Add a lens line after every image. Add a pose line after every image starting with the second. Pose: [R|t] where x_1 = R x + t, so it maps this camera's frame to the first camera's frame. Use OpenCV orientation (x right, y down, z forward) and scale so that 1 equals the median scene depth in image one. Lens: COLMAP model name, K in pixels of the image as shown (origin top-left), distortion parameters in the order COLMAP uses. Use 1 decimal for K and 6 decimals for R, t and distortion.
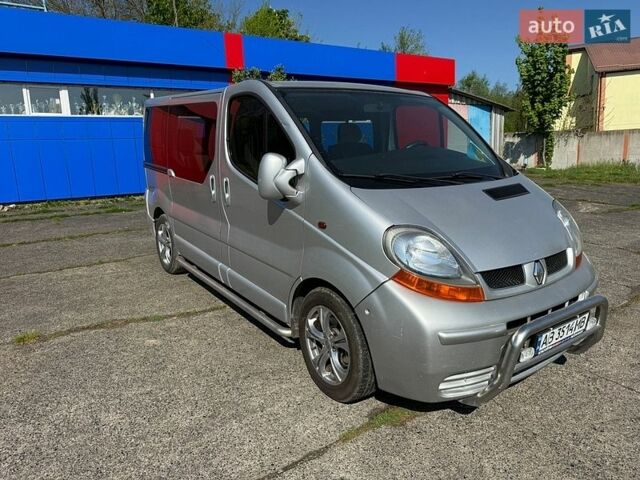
lens RADIAL K [[476.0, 0, 317.9], [0, 476.0, 241.1], [0, 0, 1]] dist [0.005115, -0.018939]
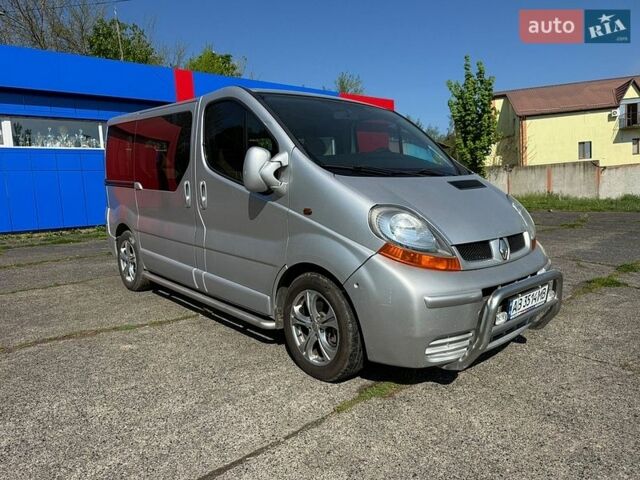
lens RADIAL K [[476.0, 0, 320.3], [0, 476.0, 238.7], [0, 0, 1]] dist [0.005115, -0.018939]
pose [[0.992076, -0.023612, 0.123401, -0.086294], [0.034932, 0.995294, -0.090385, 0.113146], [-0.120686, 0.093980, 0.988232, -0.044621]]
